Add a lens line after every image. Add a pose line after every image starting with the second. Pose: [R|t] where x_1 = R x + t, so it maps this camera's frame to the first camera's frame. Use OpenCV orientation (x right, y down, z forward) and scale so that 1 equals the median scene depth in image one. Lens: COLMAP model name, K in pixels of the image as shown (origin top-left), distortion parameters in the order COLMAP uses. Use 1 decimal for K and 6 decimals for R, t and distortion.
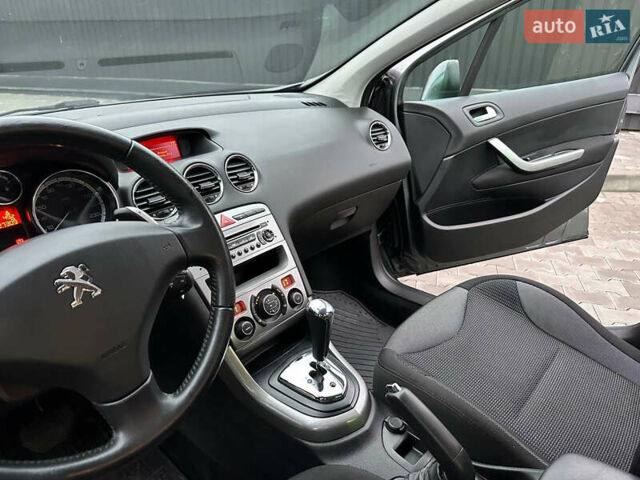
lens RADIAL K [[452.1, 0, 329.9], [0, 452.1, 239.1], [0, 0, 1]] dist [0.073501, -0.105906]
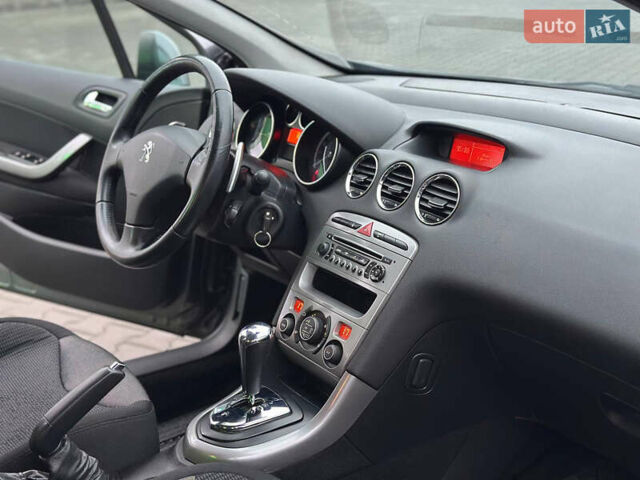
lens RADIAL K [[878.3, 0, 328.4], [0, 878.3, 241.8], [0, 0, 1]] dist [0.027333, 0.835369]
pose [[-0.247574, 0.319424, -0.914700, 0.737251], [-0.392170, 0.830255, 0.396080, -0.366651], [0.885951, 0.456777, -0.080281, 0.623875]]
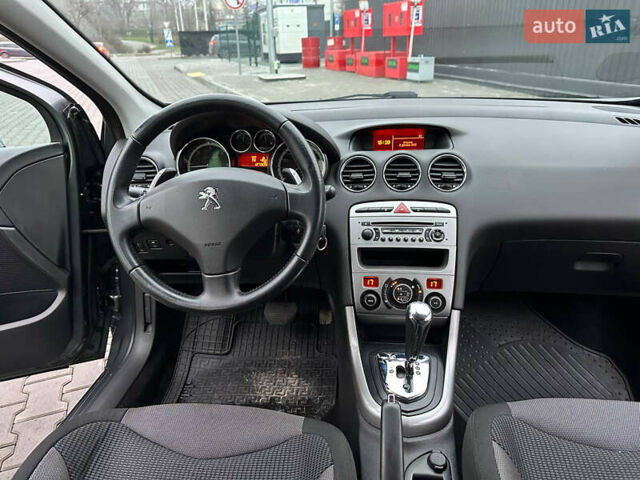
lens RADIAL K [[443.2, 0, 320.0], [0, 443.2, 240.0], [0, 0, 1]] dist [0.117083, -0.201519]
pose [[0.575045, 0.331642, -0.747888, 0.290316], [-0.323724, 0.931781, 0.164279, -0.048073], [0.751350, 0.147642, 0.643176, 0.087822]]
